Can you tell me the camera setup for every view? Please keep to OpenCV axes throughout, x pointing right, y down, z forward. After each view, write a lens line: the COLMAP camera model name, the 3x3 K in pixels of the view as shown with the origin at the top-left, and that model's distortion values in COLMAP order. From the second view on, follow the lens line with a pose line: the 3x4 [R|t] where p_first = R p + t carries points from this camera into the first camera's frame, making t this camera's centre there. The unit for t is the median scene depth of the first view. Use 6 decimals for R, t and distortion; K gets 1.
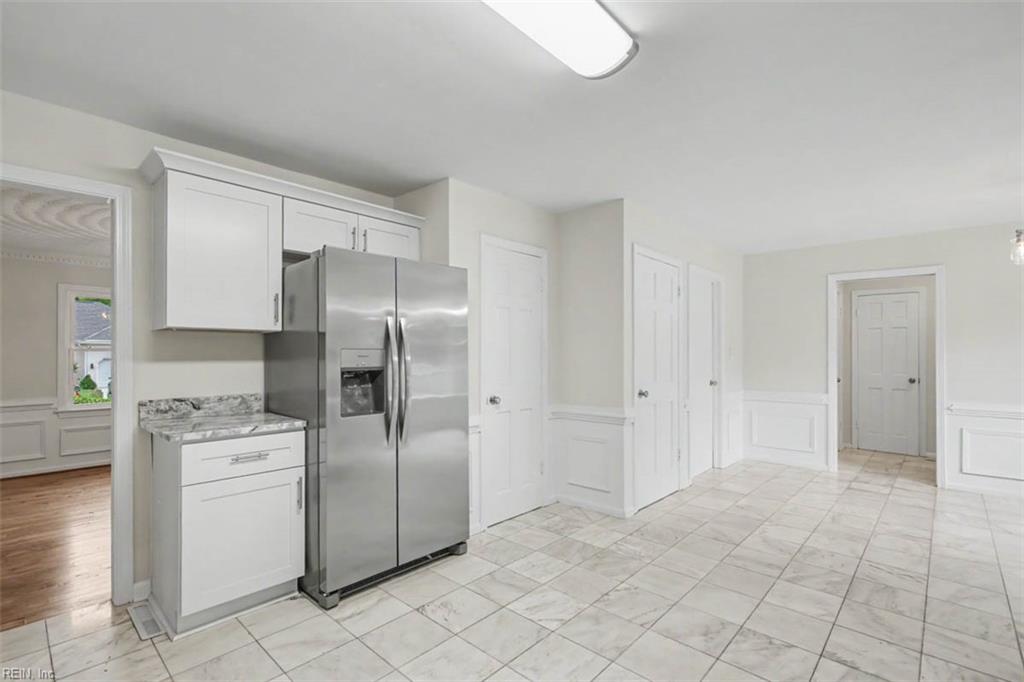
lens RADIAL K [[478.5, 0, 516.4], [0, 478.5, 348.7], [0, 0, 1]] dist [0.000712, -0.000539]
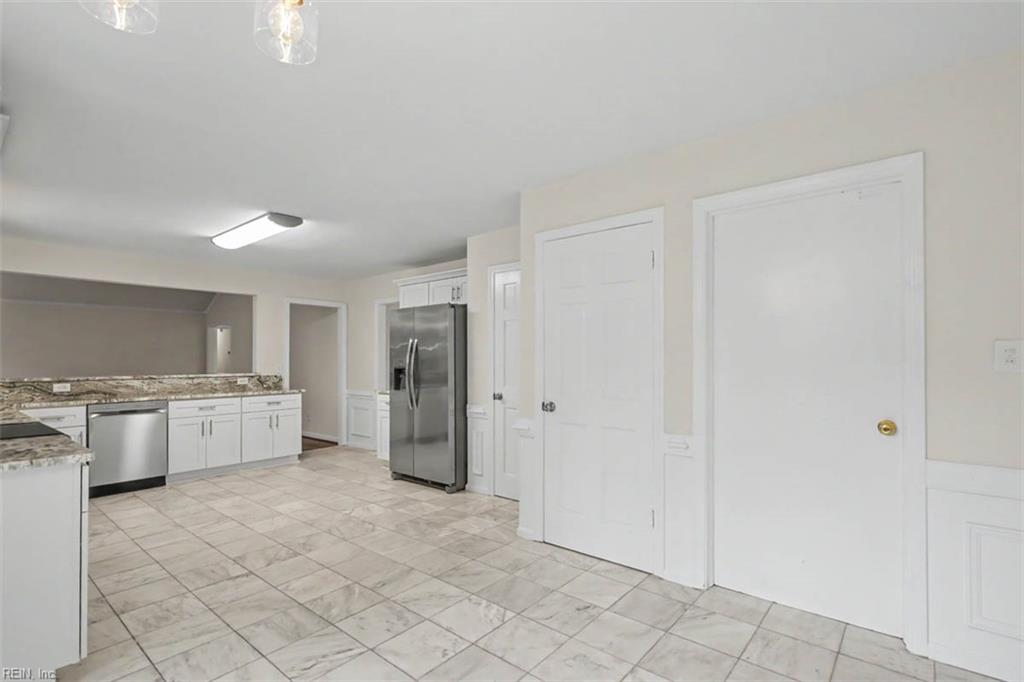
lens RADIAL K [[478.5, 0, 520.3], [0, 478.5, 349.5], [0, 0, 1]] dist [0.000712, -0.000539]
pose [[0.045764, -0.020788, -0.998736, 1.611479], [0.020879, 0.999585, -0.019849, 0.013686], [0.998734, -0.019944, 0.046179, 1.331994]]
